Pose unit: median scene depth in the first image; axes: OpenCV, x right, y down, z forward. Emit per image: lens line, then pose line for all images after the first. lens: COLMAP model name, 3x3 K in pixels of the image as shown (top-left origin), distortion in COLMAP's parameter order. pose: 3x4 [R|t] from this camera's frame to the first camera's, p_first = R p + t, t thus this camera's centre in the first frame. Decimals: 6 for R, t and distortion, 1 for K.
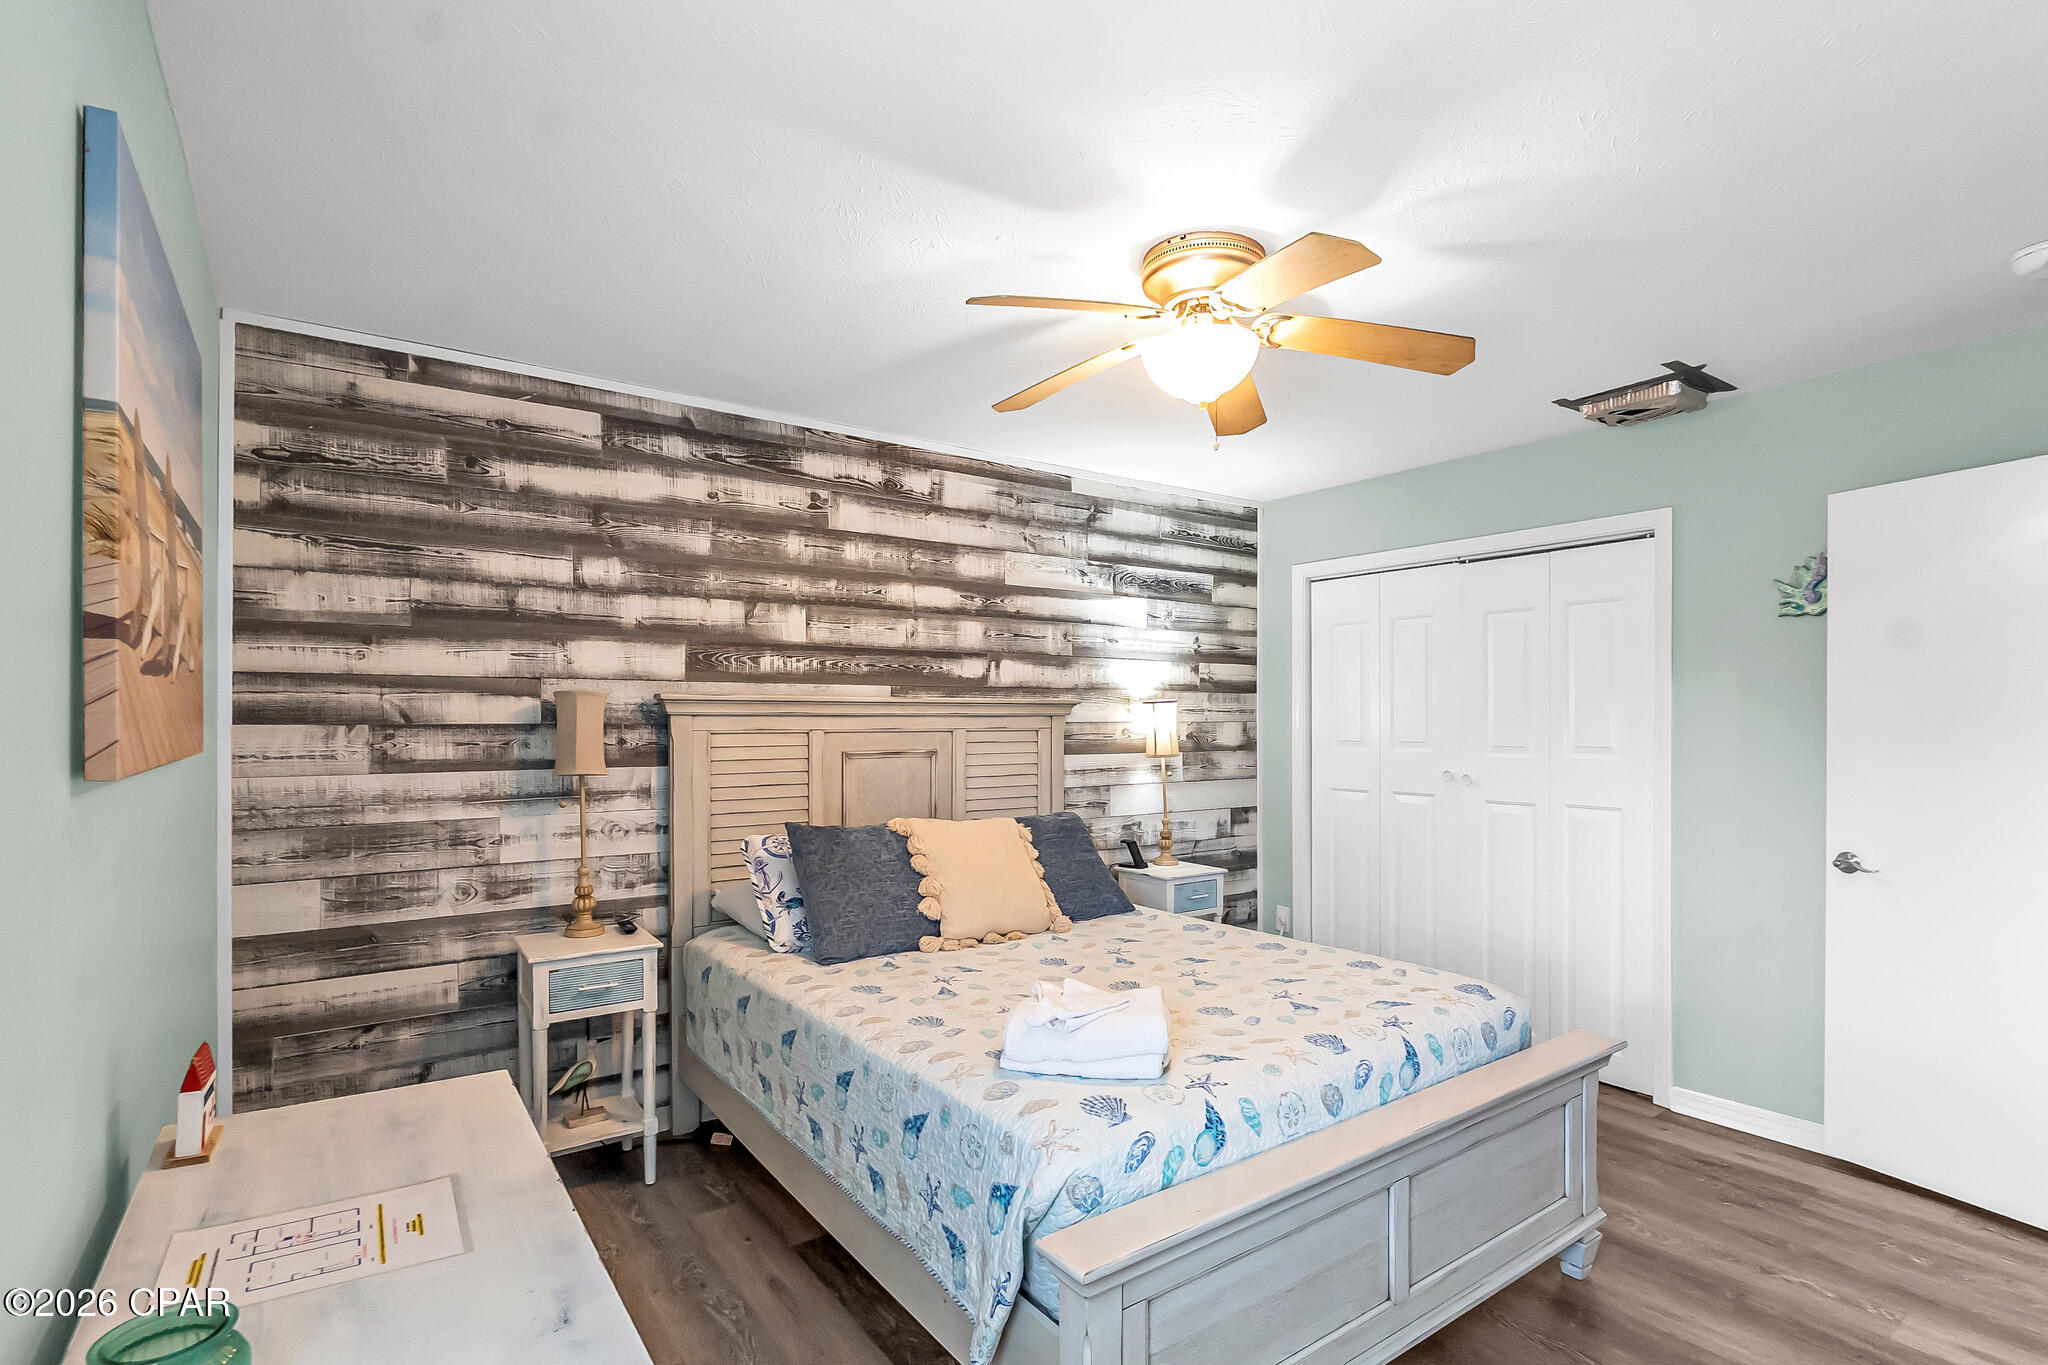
lens RADIAL K [[965.2, 0, 1028.7], [0, 965.2, 716.6], [0, 0, 1]] dist [-0.007111, 0.000528]
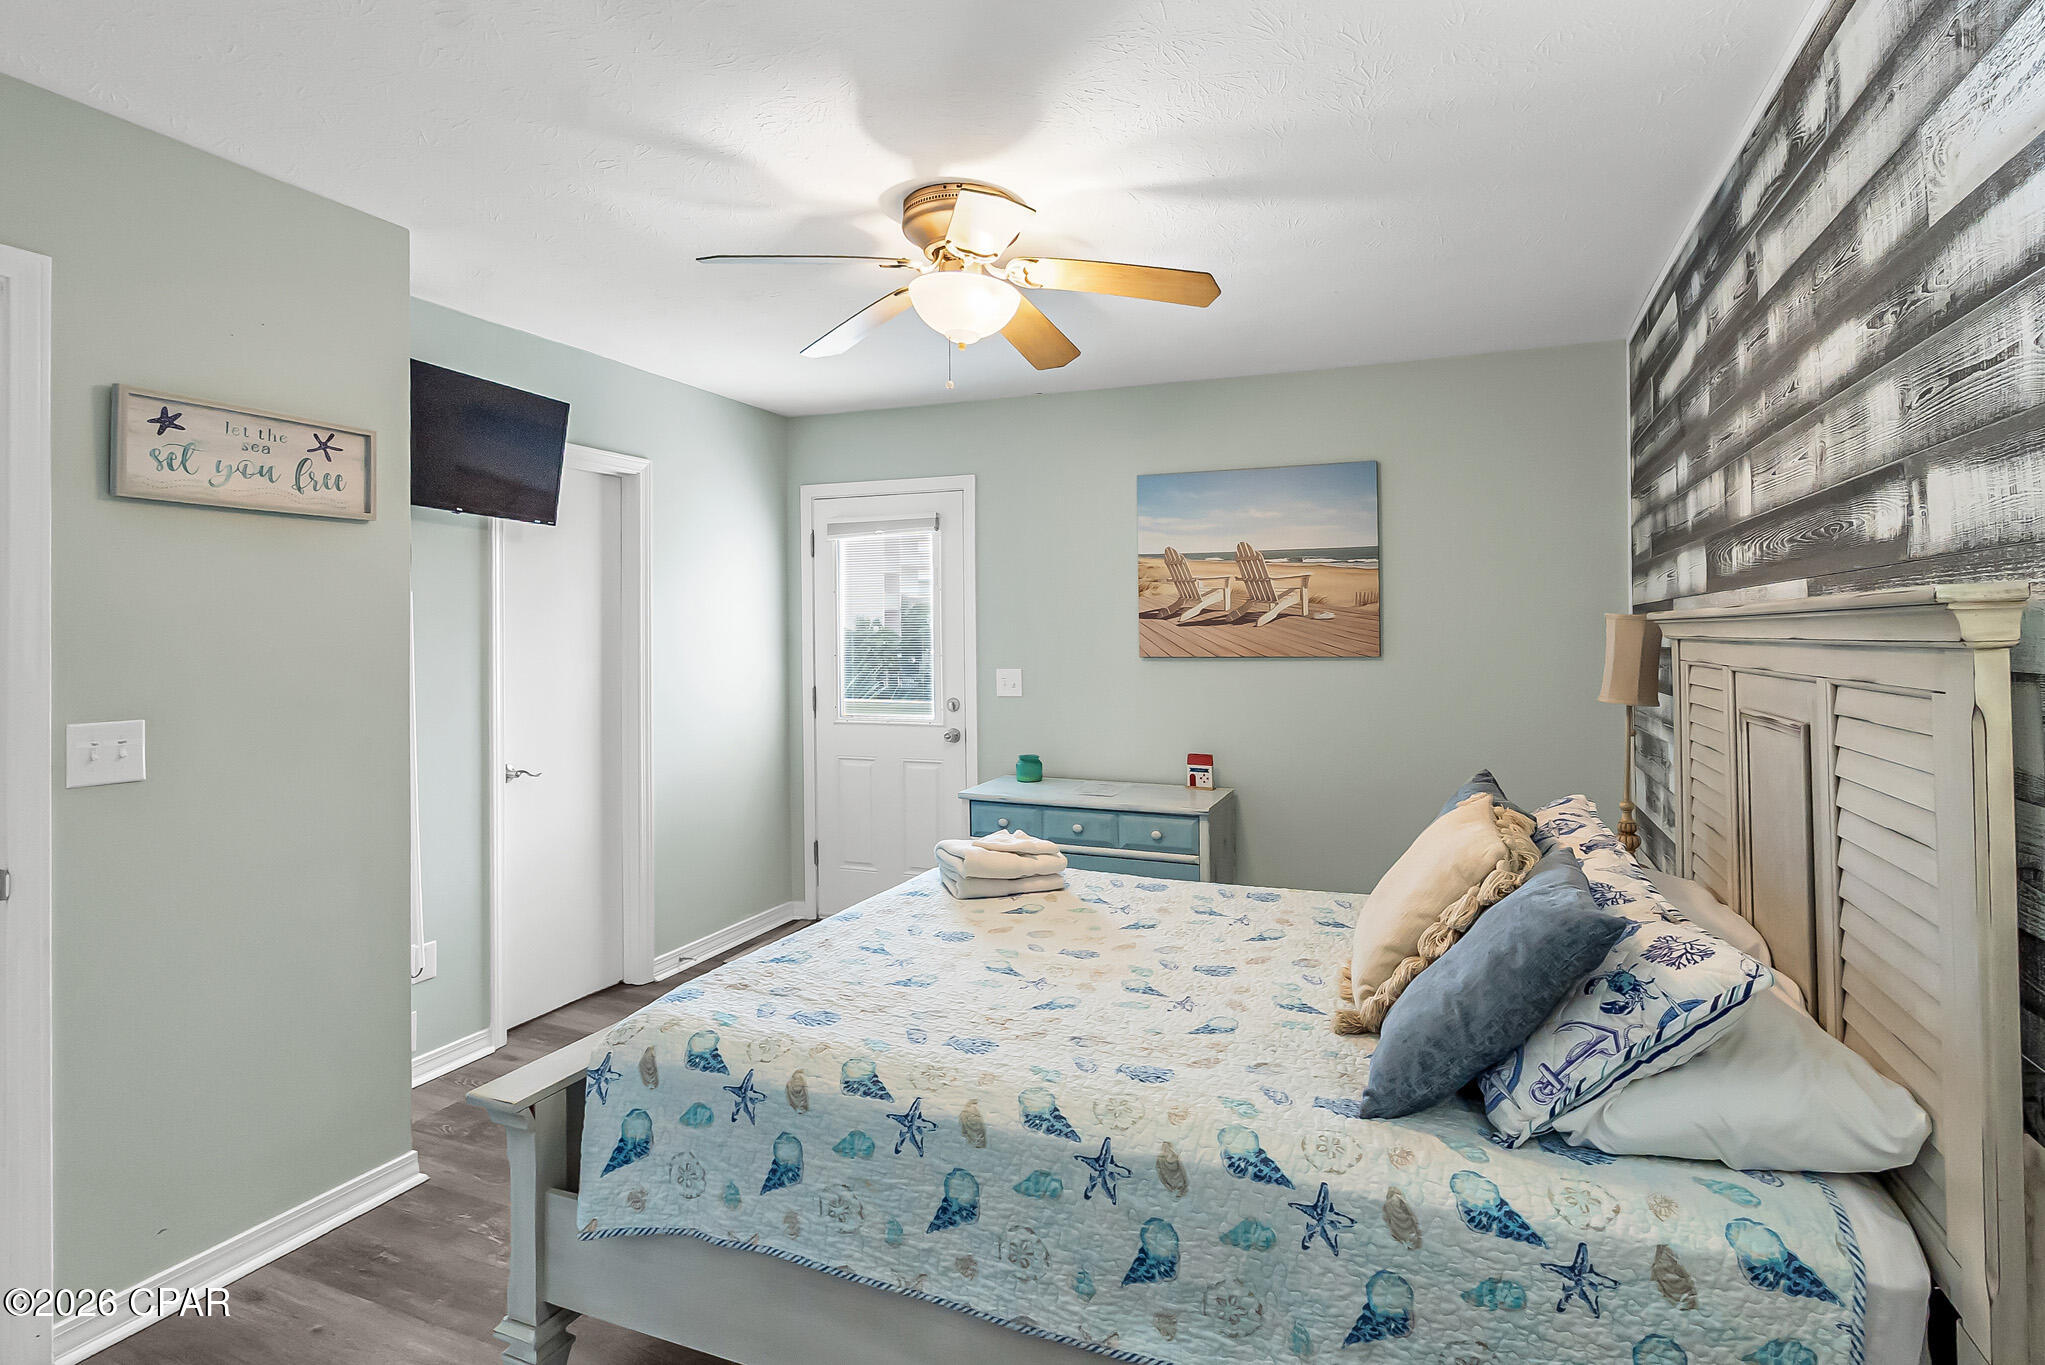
lens RADIAL K [[1026.1, 0, 1057.7], [0, 1026.1, 613.3], [0, 0, 1]] dist [-0.003058, 0.000515]
pose [[-0.837849, -0.007857, -0.545845, 0.452048], [0.004478, 0.999764, -0.021264, -0.006511], [0.545883, -0.020260, -0.837616, 1.279607]]
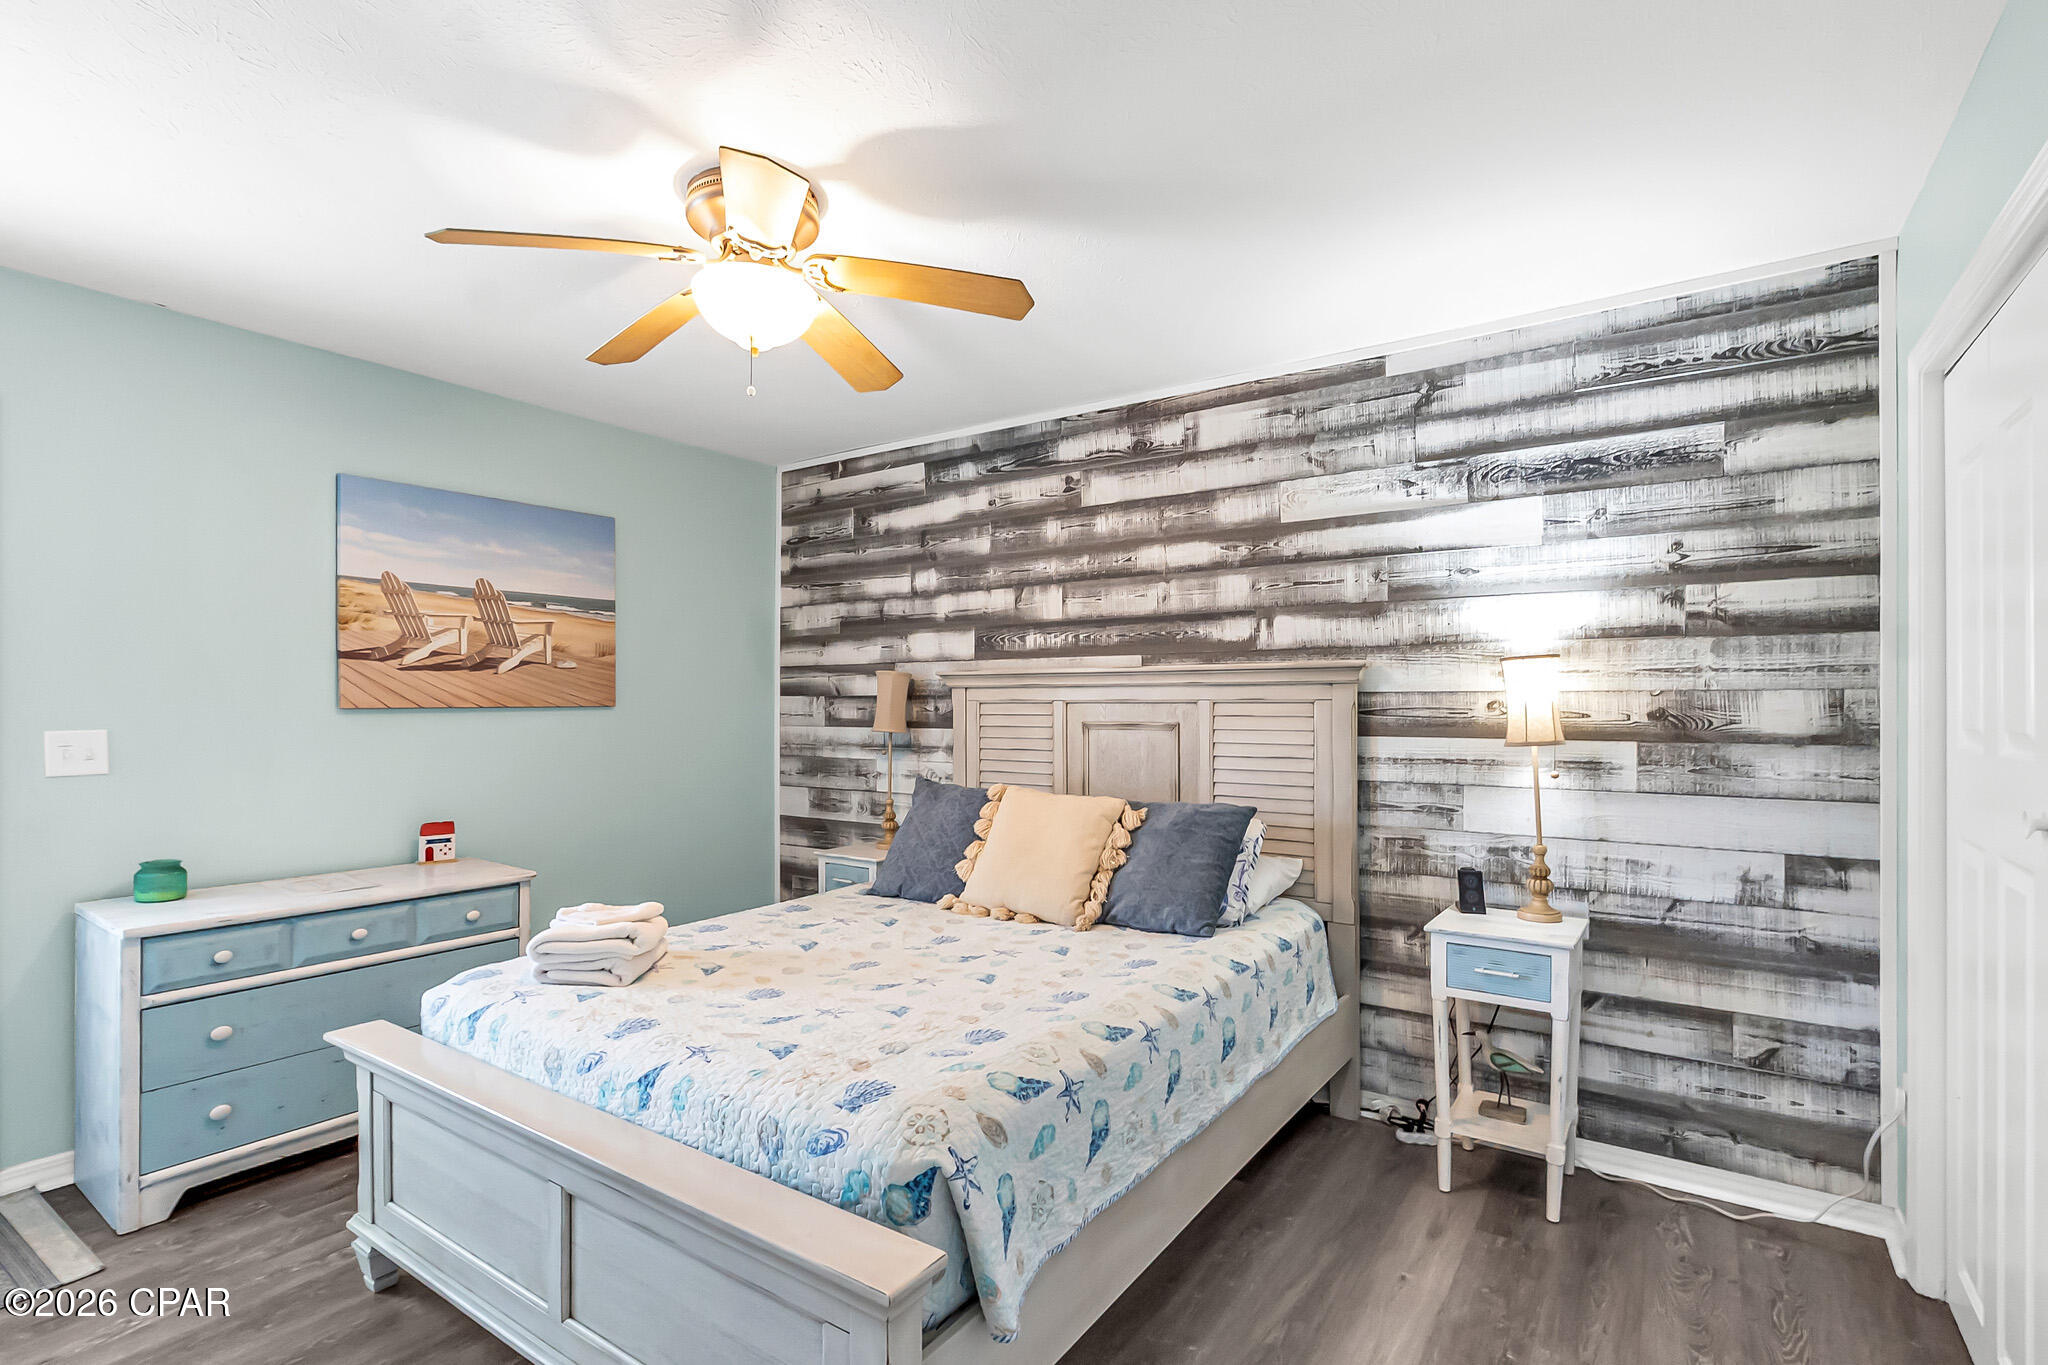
lens RADIAL K [[965.2, 0, 1052.6], [0, 965.2, 700.6], [0, 0, 1]] dist [-0.007111, 0.000528]
pose [[0.359464, -0.003092, -0.933154, 0.758006], [0.002237, 0.999994, -0.002451, 0.016306], [0.933156, -0.001207, 0.359469, 0.602230]]
